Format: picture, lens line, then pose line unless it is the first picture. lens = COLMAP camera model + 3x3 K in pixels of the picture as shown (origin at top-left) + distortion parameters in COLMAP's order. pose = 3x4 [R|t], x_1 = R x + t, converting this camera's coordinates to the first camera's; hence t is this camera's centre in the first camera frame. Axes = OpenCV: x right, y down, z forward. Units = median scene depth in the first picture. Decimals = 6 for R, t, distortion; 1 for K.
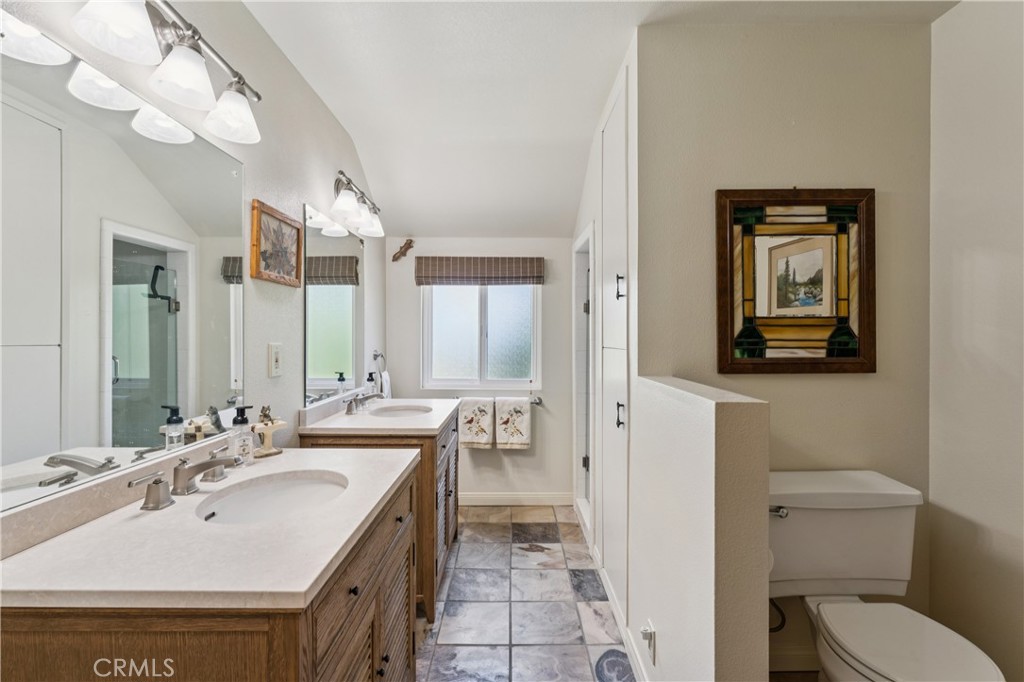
lens RADIAL K [[461.3, 0, 508.0], [0, 461.3, 340.3], [0, 0, 1]] dist [-0.006023, 0.001906]
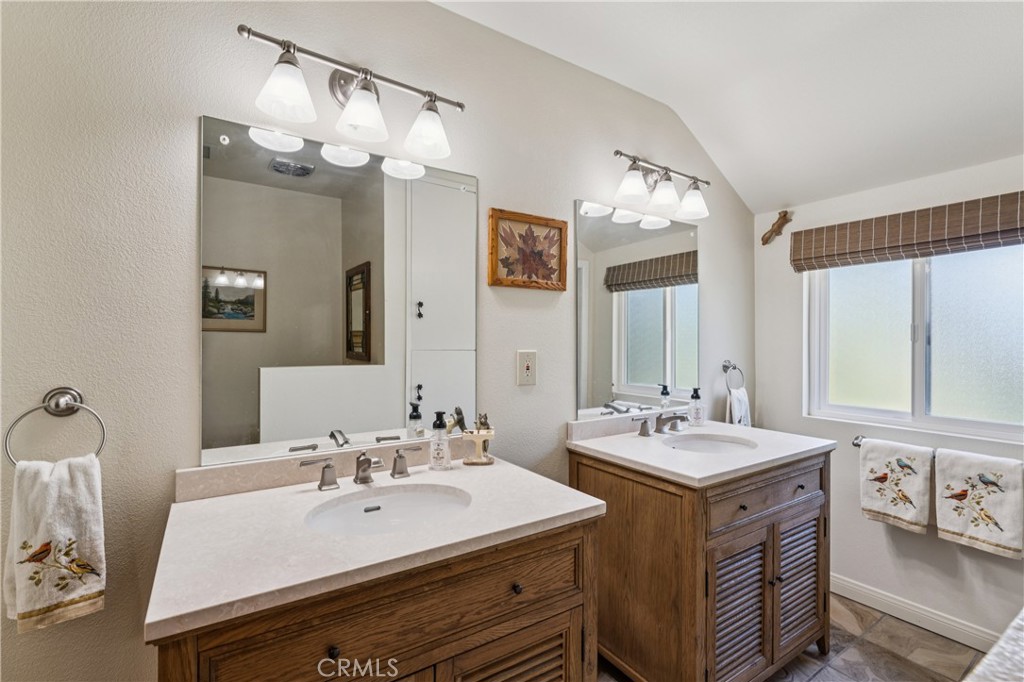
lens RADIAL K [[461.3, 0, 513.7], [0, 461.3, 340.2], [0, 0, 1]] dist [-0.006023, 0.001906]
pose [[0.557226, -0.003117, -0.830355, 0.158530], [-0.006875, 0.999941, -0.008368, -0.003668], [0.830332, 0.010372, 0.557172, 0.237382]]
